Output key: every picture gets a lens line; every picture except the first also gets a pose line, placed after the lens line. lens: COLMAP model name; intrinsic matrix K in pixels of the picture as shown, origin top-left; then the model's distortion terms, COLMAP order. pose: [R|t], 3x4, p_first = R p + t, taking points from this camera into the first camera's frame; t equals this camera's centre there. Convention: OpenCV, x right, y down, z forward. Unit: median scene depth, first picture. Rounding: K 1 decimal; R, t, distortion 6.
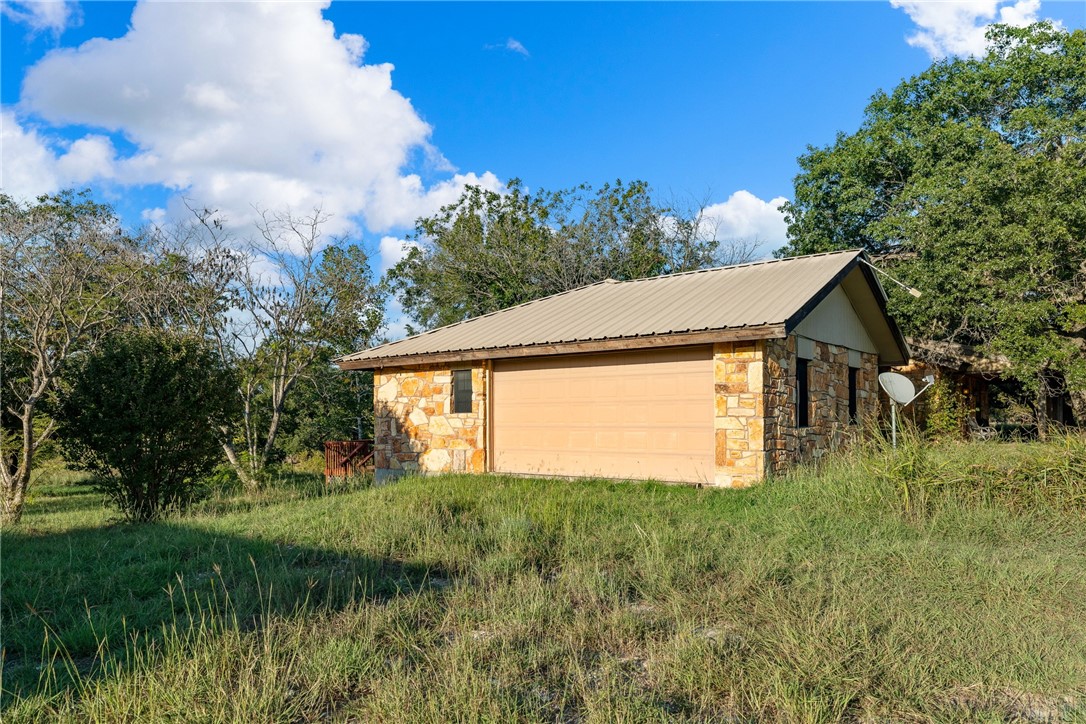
lens RADIAL K [[758.0, 0, 543.0], [0, 758.0, 362.0], [0, 0, 1]] dist [0.000273, 0.000073]
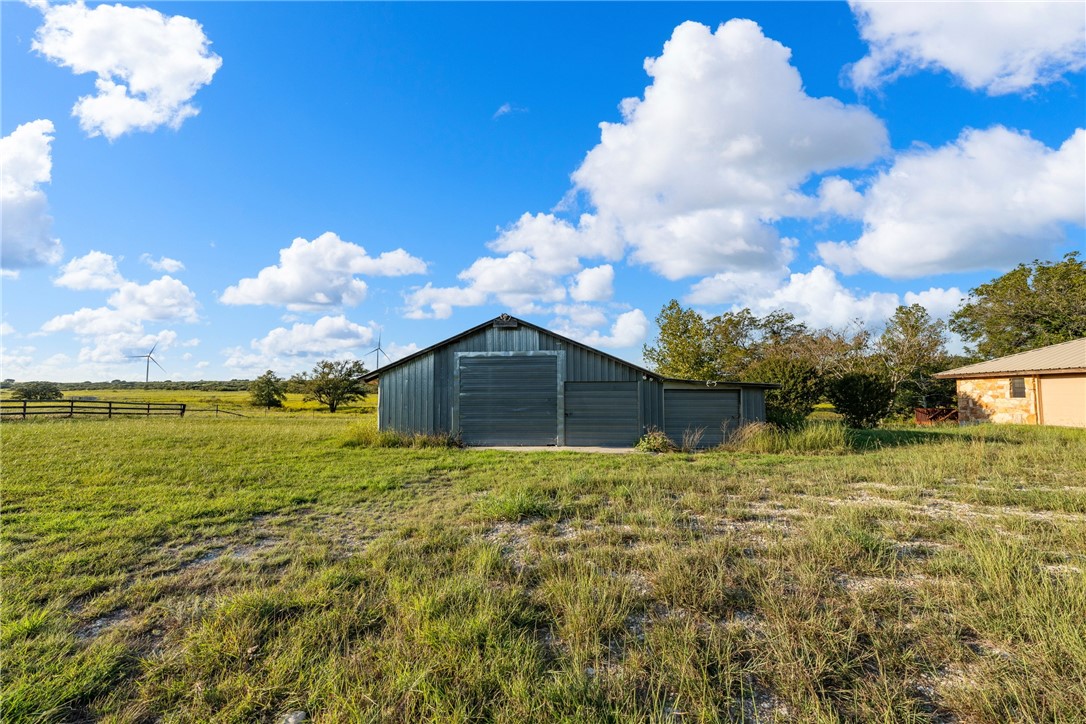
lens RADIAL K [[375.5, 0, 542.4], [0, 375.5, 376.5], [0, 0, 1]] dist [-0.000099, -0.000050]
pose [[0.541704, -0.031470, -0.839980, 0.062327], [0.055713, 0.998446, -0.001477, -0.068808], [0.838721, -0.045997, 0.542615, -0.747649]]
